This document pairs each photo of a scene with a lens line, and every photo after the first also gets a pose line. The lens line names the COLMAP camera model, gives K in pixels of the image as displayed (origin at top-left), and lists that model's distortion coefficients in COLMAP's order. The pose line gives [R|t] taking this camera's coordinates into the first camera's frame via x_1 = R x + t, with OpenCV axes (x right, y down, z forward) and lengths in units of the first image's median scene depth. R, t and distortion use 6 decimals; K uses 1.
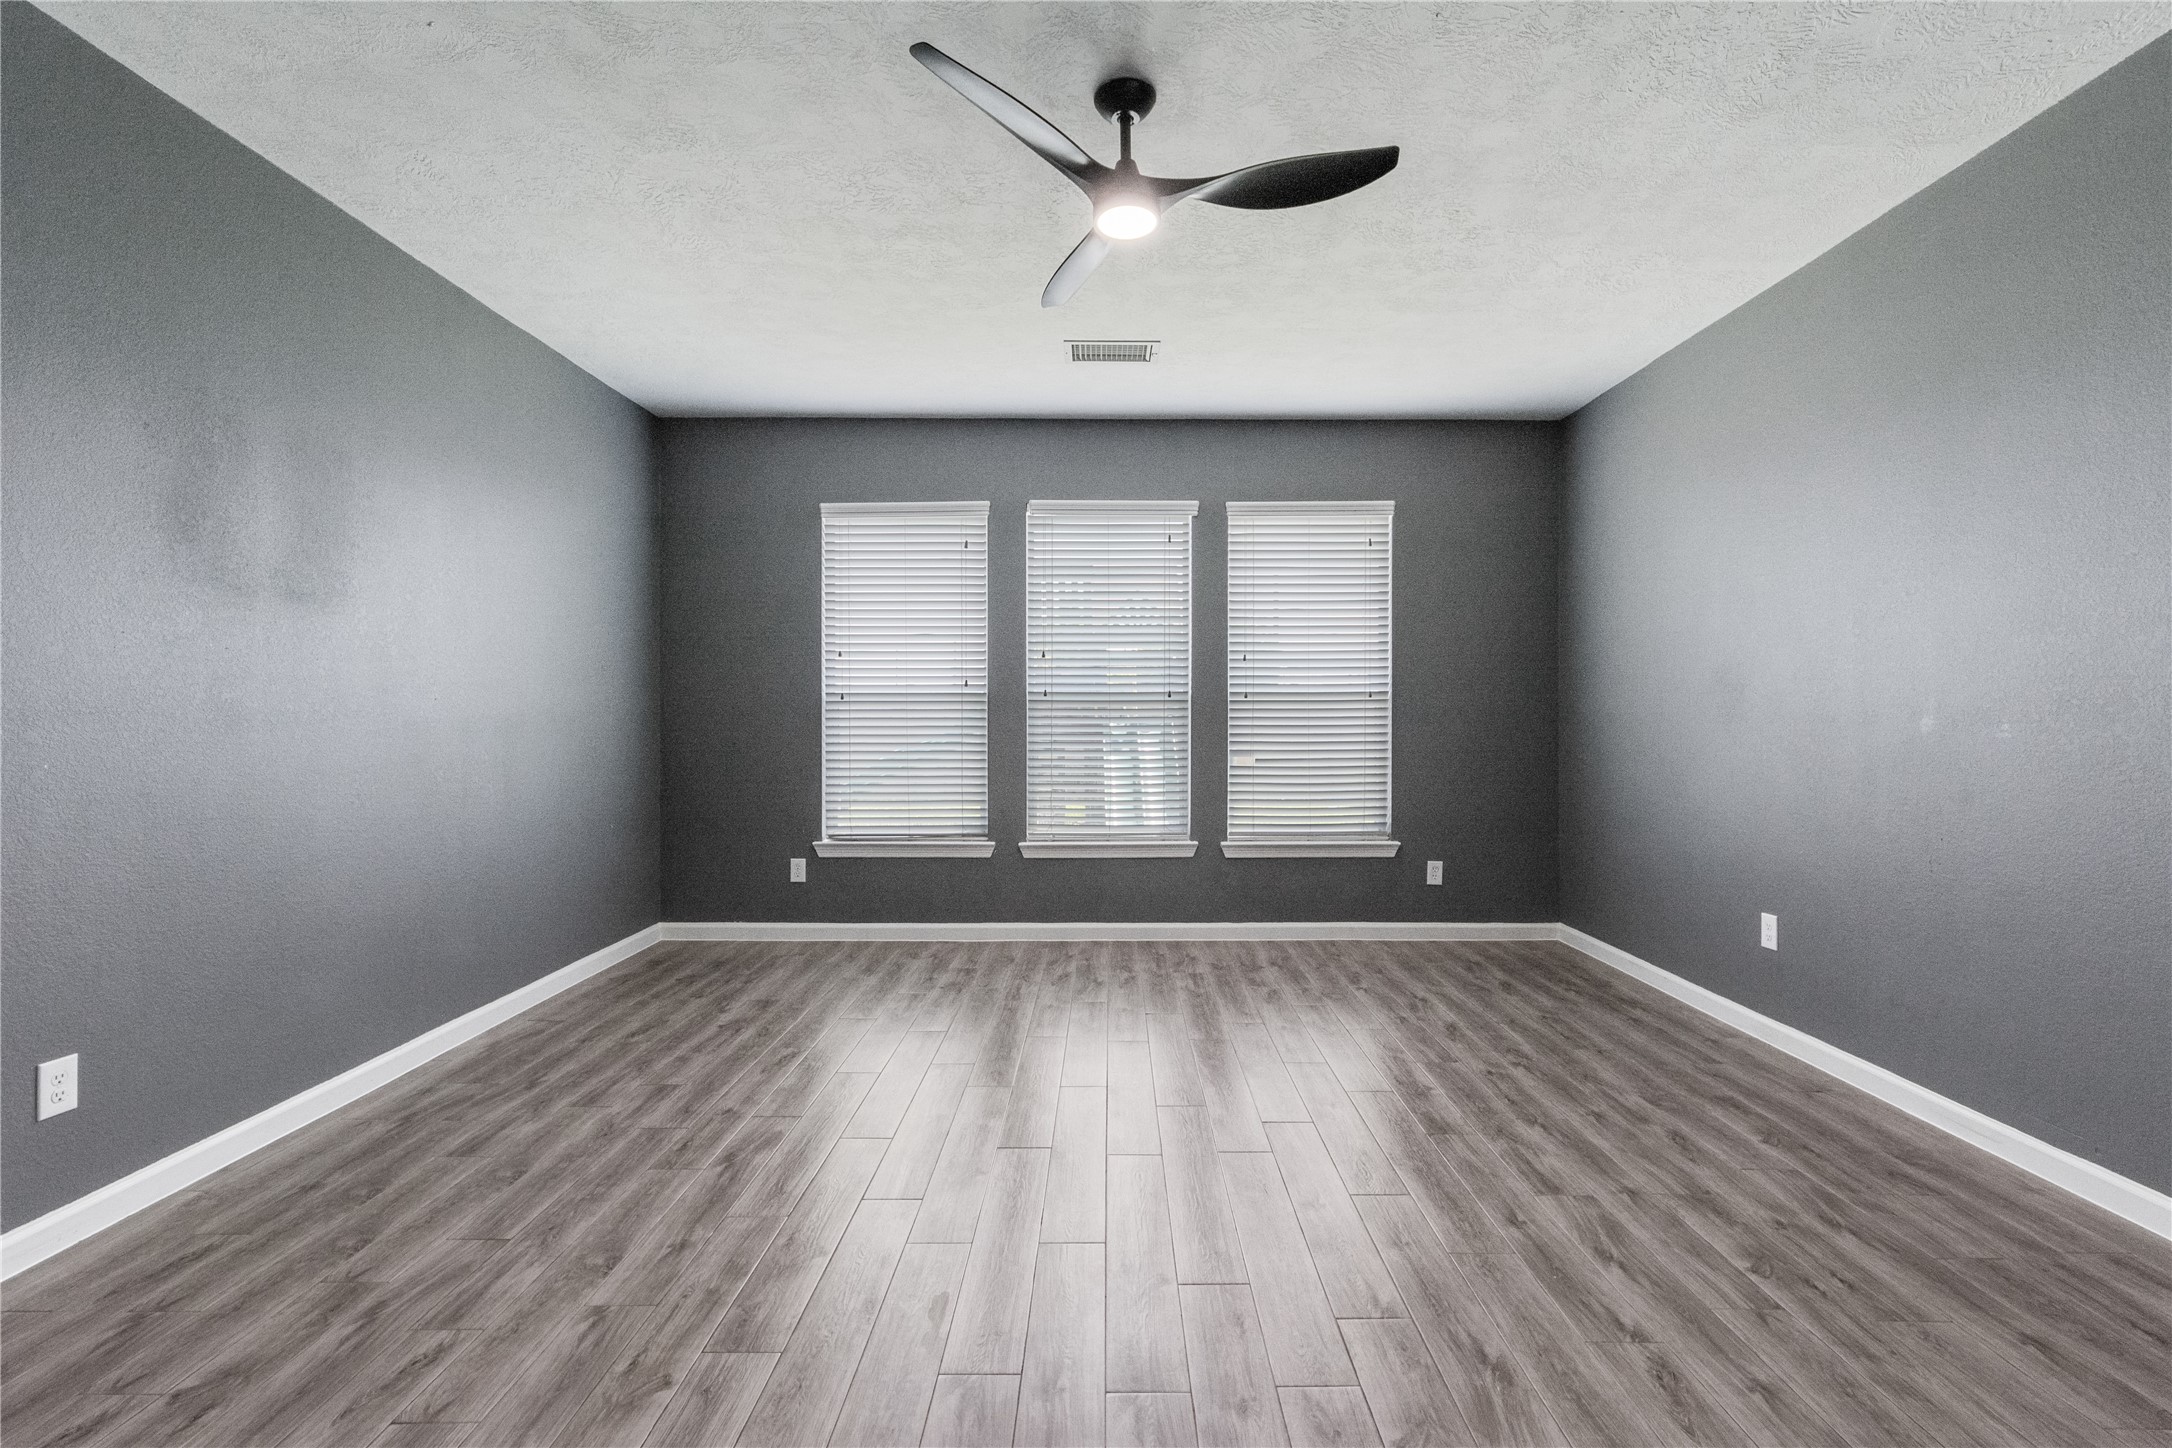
lens RADIAL K [[1001.6, 0, 1095.9], [0, 1001.6, 695.1], [0, 0, 1]] dist [-0.003211, -0.000417]
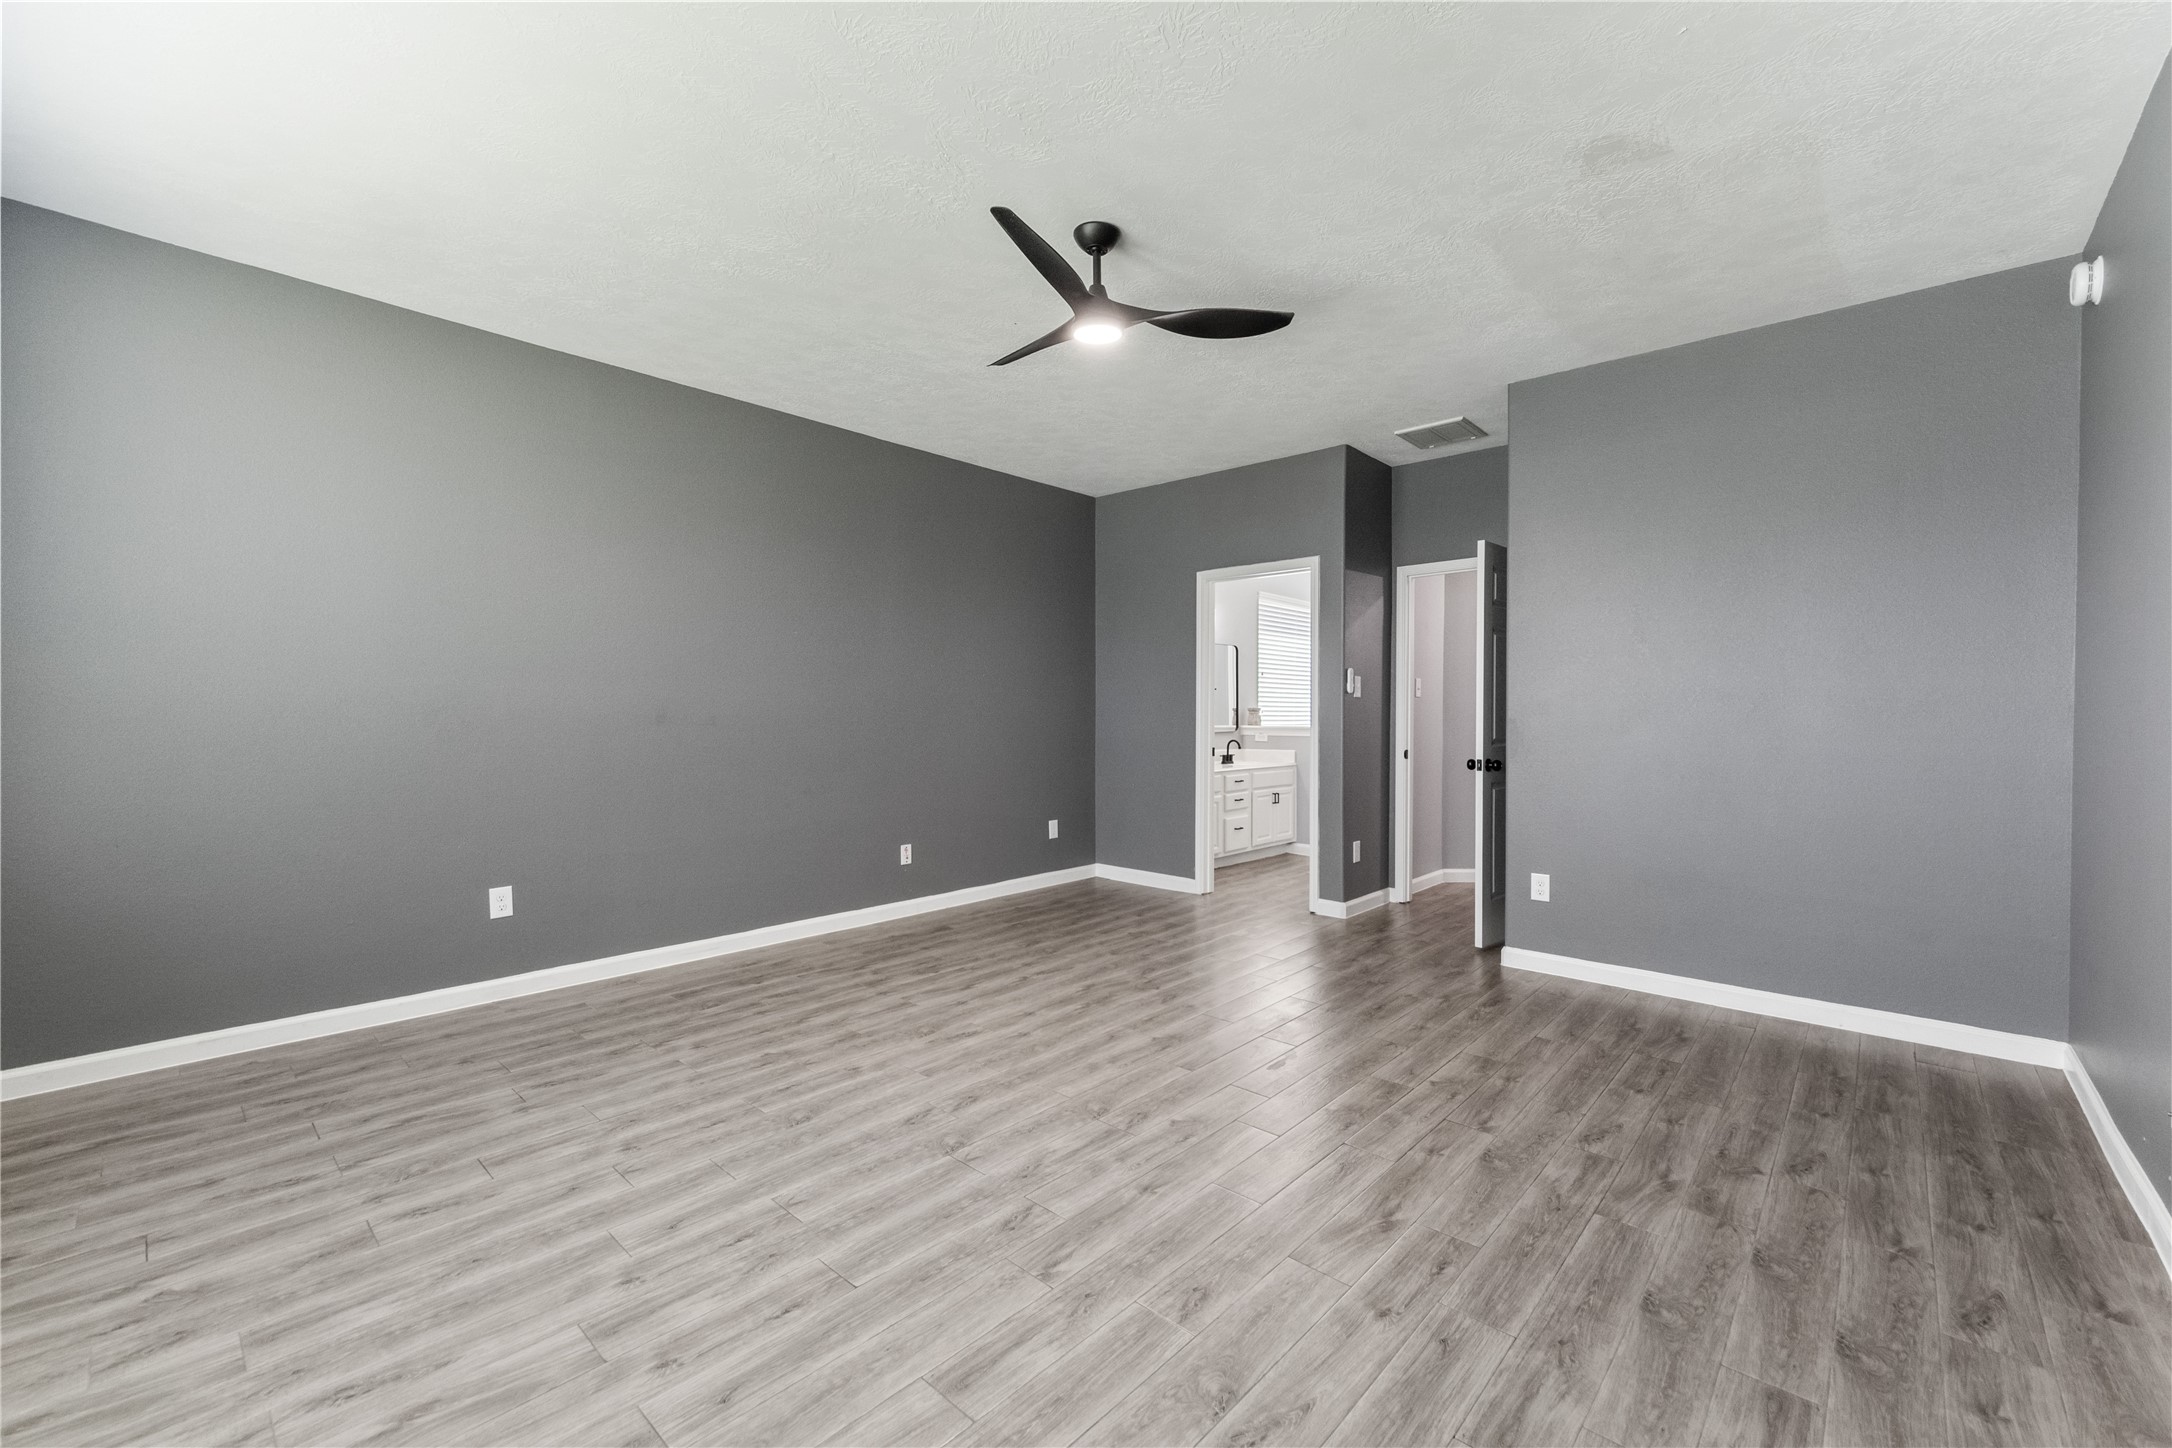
lens RADIAL K [[890.4, 0, 1086.0], [0, 890.4, 724.0], [0, 0, 1]] dist [-0.001385, -0.000166]
pose [[-0.754282, -0.009163, 0.656486, -0.697134], [-0.016895, 0.999842, -0.005457, 0.030314], [-0.656333, -0.015208, -0.754318, 1.825786]]
